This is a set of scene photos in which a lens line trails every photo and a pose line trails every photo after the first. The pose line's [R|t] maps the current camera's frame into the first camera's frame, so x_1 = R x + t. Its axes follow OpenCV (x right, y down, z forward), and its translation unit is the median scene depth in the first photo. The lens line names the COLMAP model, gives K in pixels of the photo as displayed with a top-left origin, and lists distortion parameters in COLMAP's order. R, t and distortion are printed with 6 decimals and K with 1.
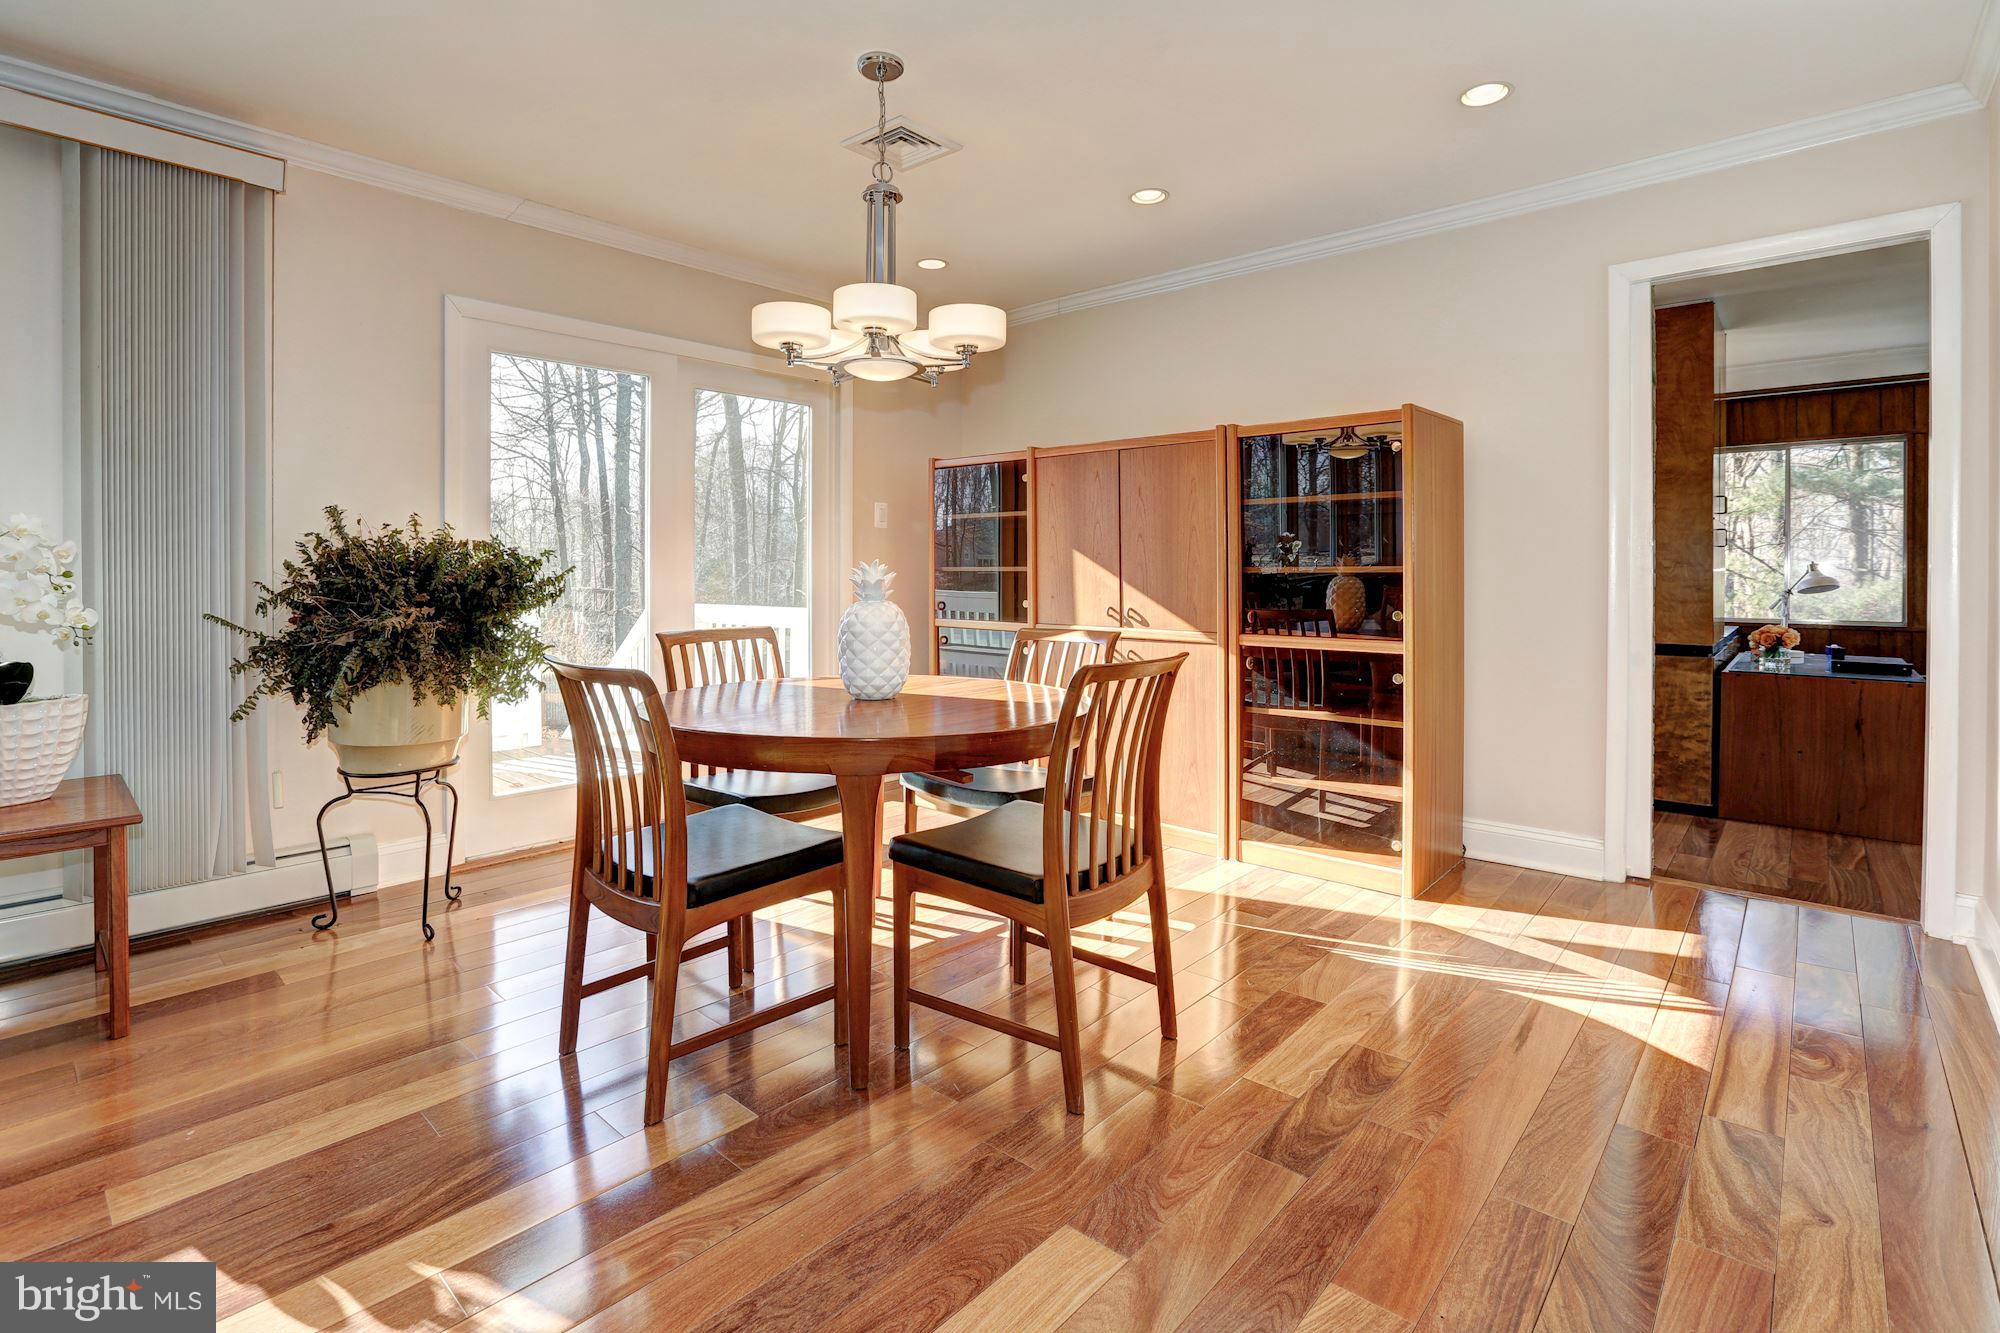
lens RADIAL K [[909.8, 0, 1000.0], [0, 909.8, 666.5], [0, 0, 1]] dist [-0.024929, 0.000328]
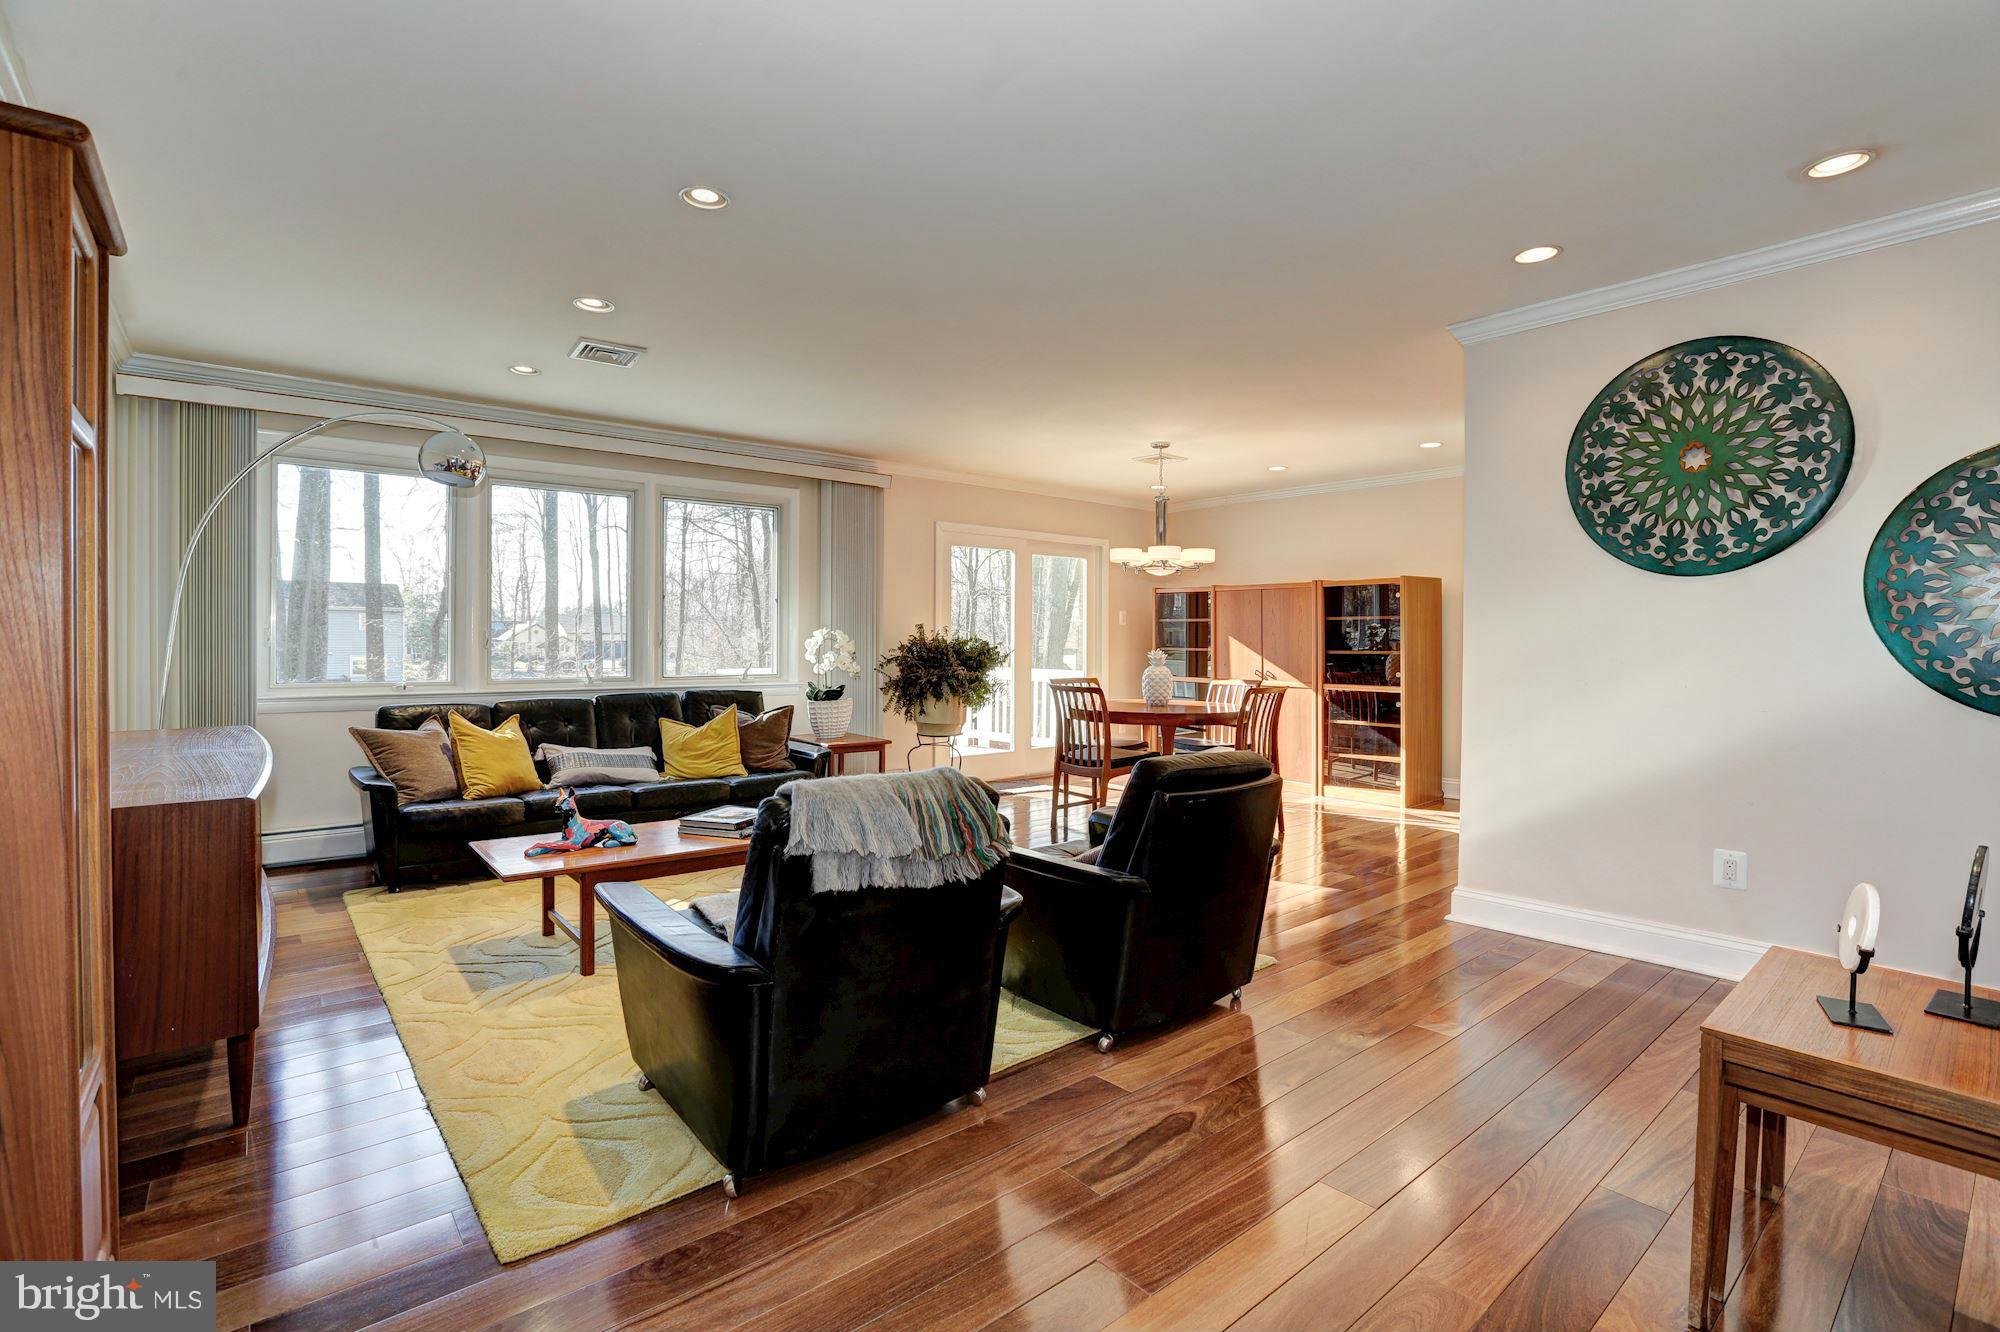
lens RADIAL K [[909.8, 0, 1000.0], [0, 909.8, 666.0], [0, 0, 1]] dist [-0.024929, 0.000328]
pose [[0.989323, 0.007117, -0.145563, -0.165070], [-0.018508, 0.996855, -0.077053, 0.100957], [0.144557, 0.078924, 0.986344, -1.185827]]
